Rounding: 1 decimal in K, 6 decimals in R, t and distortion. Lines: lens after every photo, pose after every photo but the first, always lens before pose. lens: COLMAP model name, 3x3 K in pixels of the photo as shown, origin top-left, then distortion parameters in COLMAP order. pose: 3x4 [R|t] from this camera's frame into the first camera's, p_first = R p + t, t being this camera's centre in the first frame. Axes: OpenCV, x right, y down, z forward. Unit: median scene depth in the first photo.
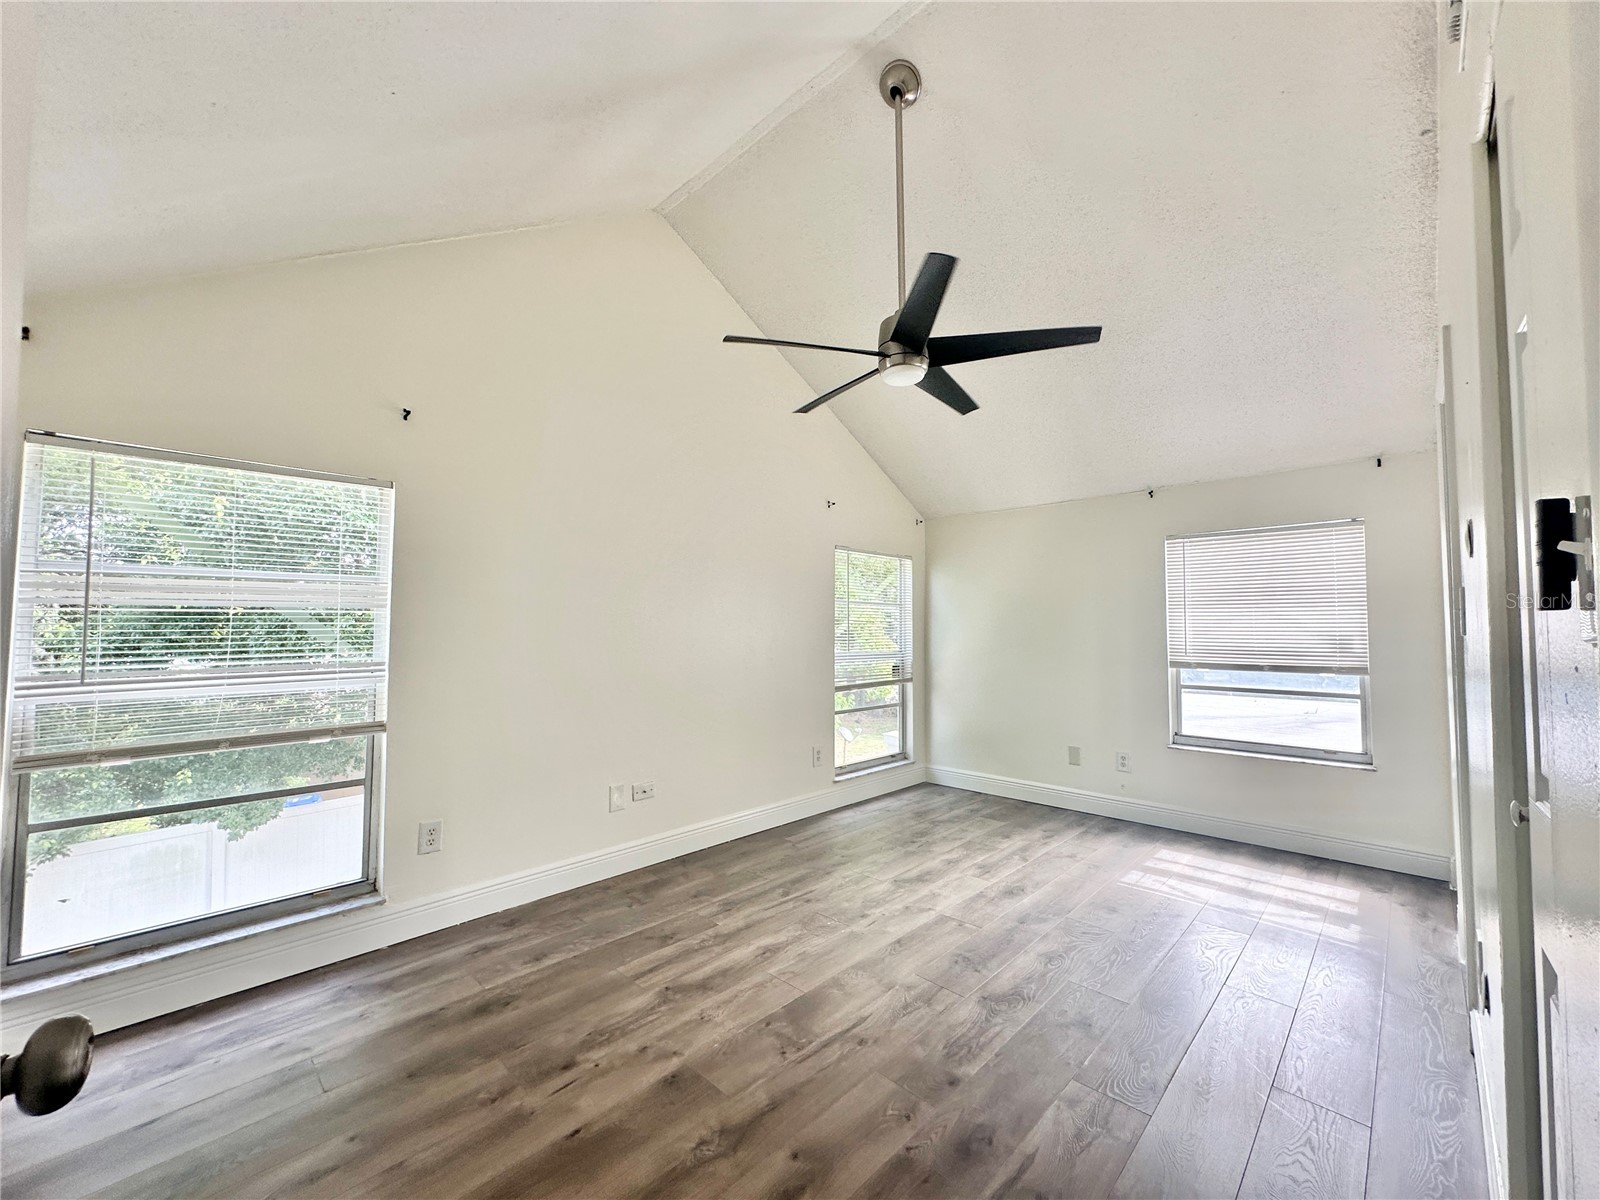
lens RADIAL K [[639.2, 0, 802.8], [0, 639.2, 601.5], [0, 0, 1]] dist [-0.002080, 0.000713]
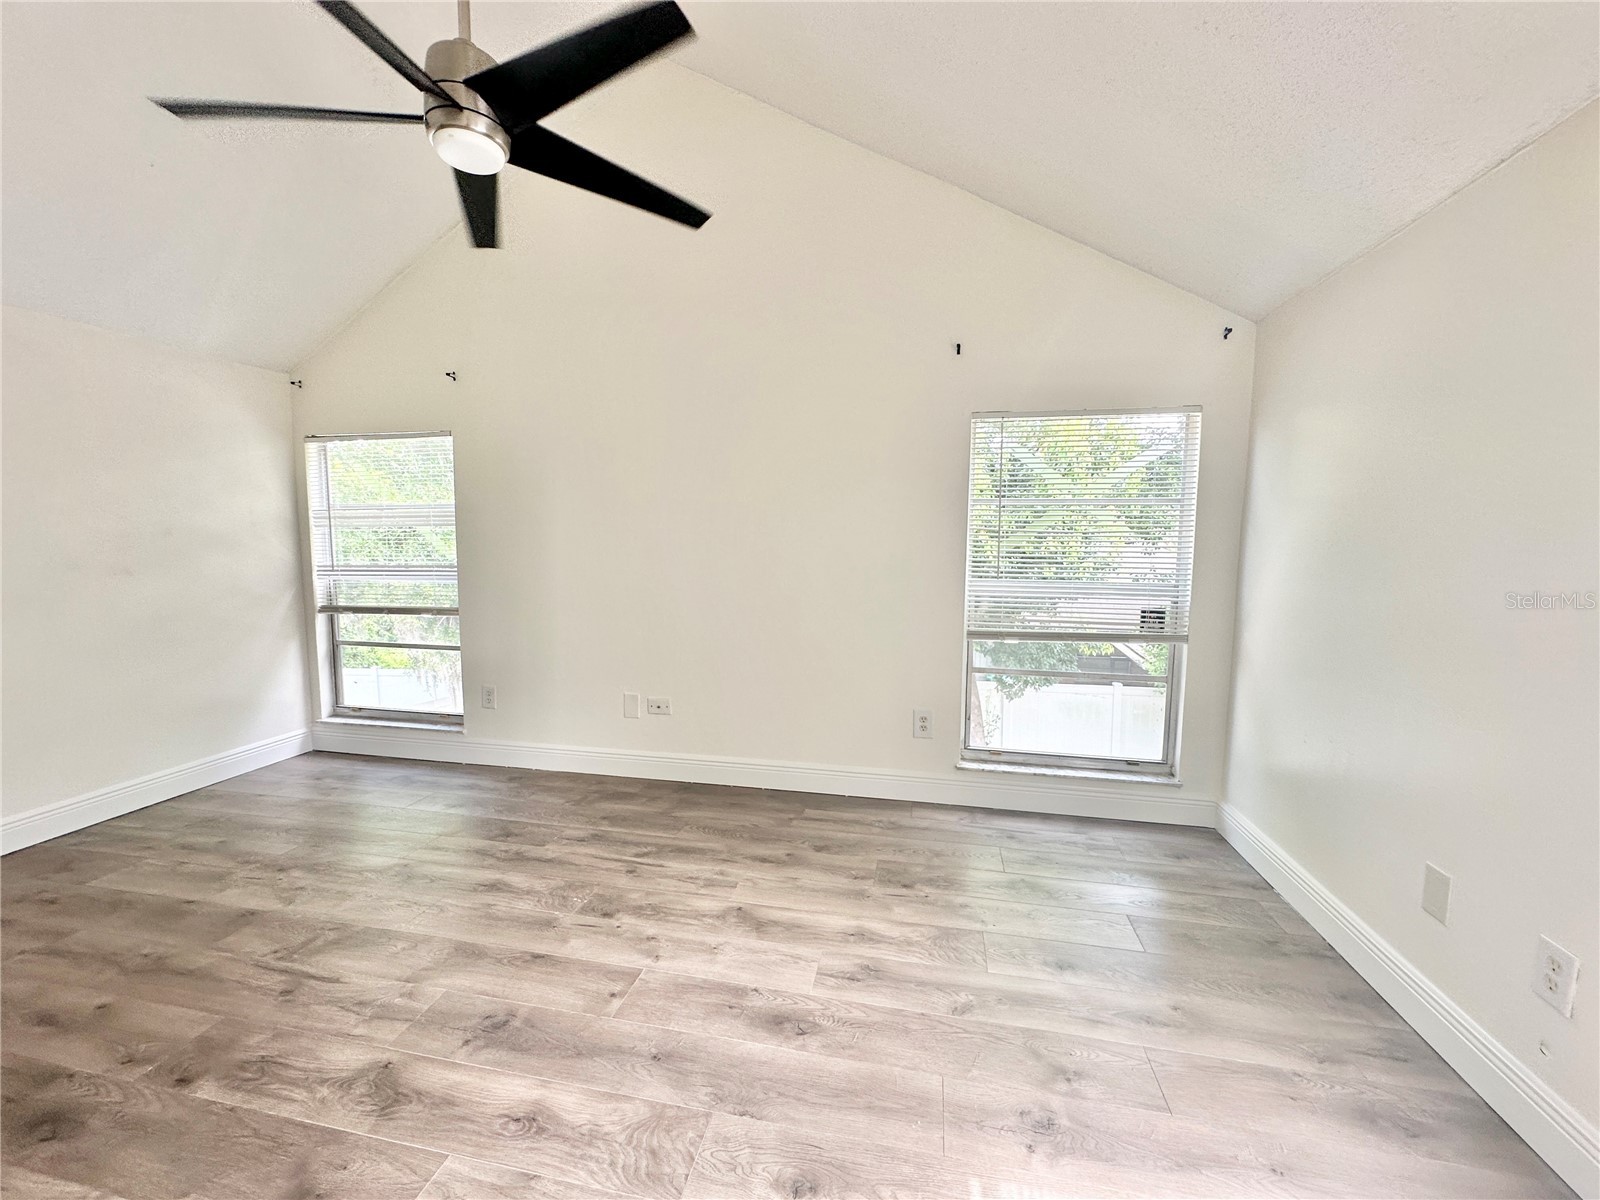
lens RADIAL K [[639.2, 0, 802.8], [0, 639.2, 601.5], [0, 0, 1]] dist [-0.002080, 0.000713]
pose [[0.533261, 0.080242, -0.842136, 0.784668], [0.031939, 0.992872, 0.114829, 0.031698], [0.845347, -0.088131, 0.526897, 0.768747]]
